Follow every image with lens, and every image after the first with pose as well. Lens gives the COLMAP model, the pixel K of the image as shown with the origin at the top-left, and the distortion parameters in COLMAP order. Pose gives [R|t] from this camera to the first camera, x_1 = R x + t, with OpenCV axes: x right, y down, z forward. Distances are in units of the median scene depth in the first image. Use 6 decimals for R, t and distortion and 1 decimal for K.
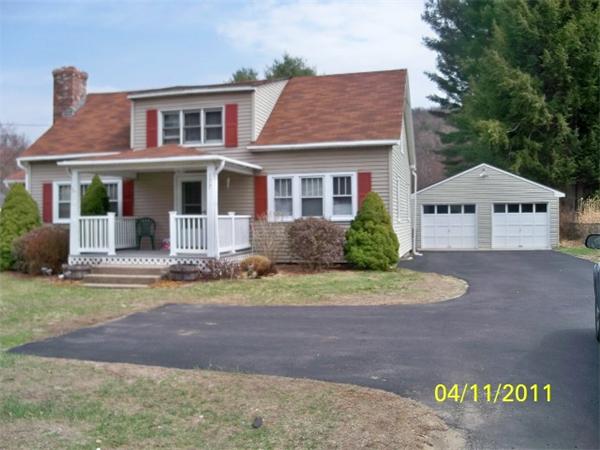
lens RADIAL K [[605.9, 0, 300.0], [0, 605.9, 225.0], [0, 0, 1]] dist [-0.234549, 0.240788]
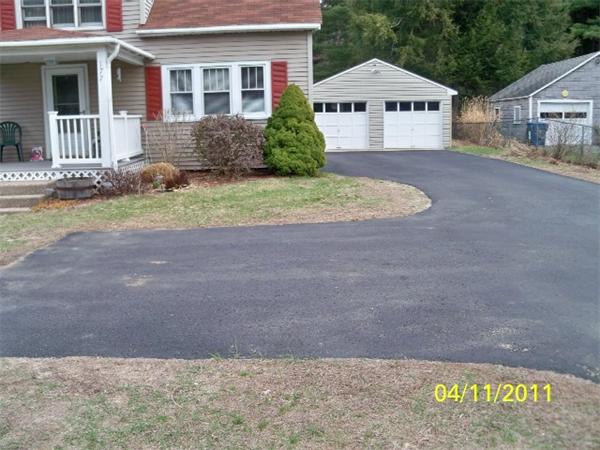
lens RADIAL K [[605.9, 0, 300.0], [0, 605.9, 225.0], [0, 0, 1]] dist [-0.234549, 0.240788]
pose [[0.966816, -0.052877, 0.249941, -0.090743], [0.012240, 0.986810, 0.161422, 0.004901], [-0.255180, -0.153006, 0.954710, 0.161572]]
